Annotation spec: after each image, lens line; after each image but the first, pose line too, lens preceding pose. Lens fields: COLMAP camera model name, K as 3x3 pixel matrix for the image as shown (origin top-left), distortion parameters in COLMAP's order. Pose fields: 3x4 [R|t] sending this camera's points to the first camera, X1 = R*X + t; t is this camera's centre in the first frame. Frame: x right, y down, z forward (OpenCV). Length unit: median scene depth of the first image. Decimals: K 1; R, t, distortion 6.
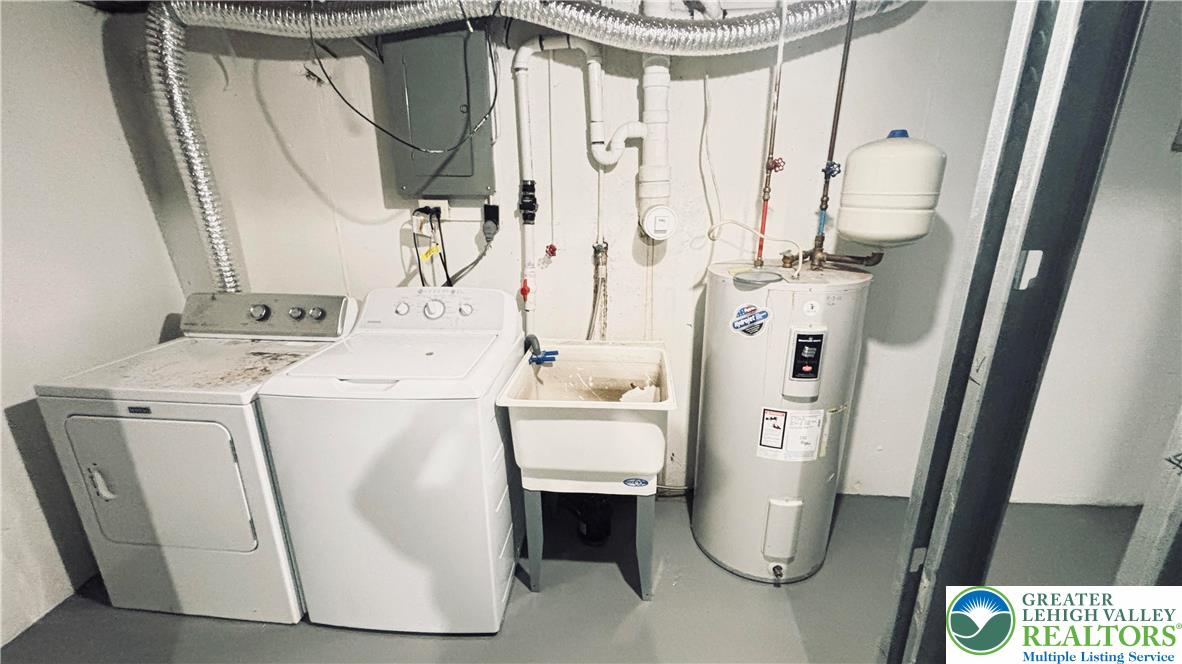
lens RADIAL K [[473.9, 0, 580.8], [0, 473.9, 332.0], [0, 0, 1]] dist [-0.004207, 0.000343]
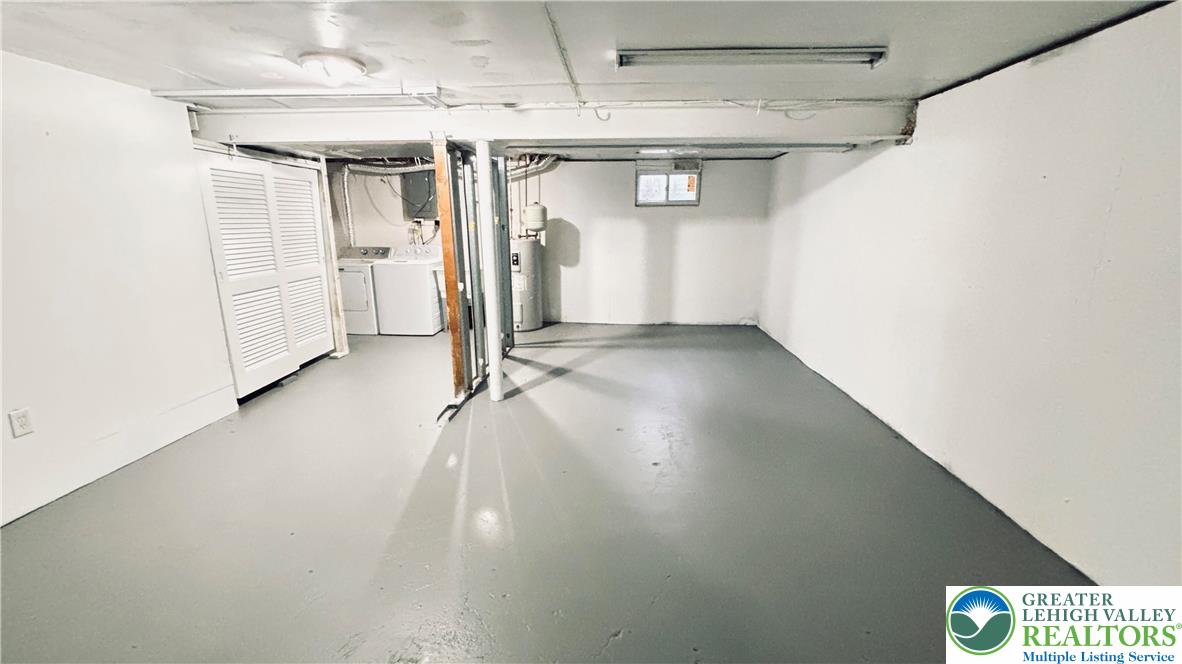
lens RADIAL K [[473.9, 0, 589.7], [0, 473.9, 333.7], [0, 0, 1]] dist [-0.004207, 0.000343]
pose [[0.999616, 0.006448, 0.026945, 0.837096], [-0.004861, 0.998274, -0.058532, 0.748518], [-0.027276, 0.058379, 0.997922, -2.399989]]
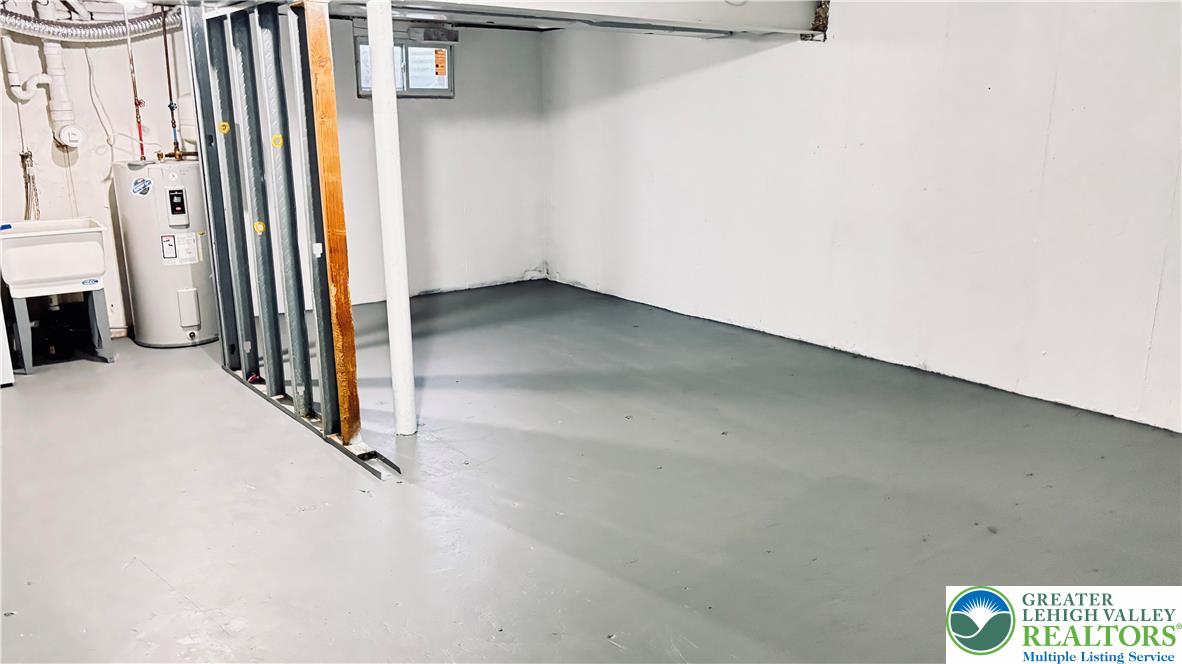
lens RADIAL K [[894.2, 0, 611.5], [0, 894.2, 333.0], [0, 0, 1]] dist [0.049064, -0.043902]
pose [[0.728612, -0.154311, 0.667318, -0.656522], [0.191371, 0.981353, 0.017980, 0.724044], [-0.657649, 0.114605, 0.744556, -2.427251]]
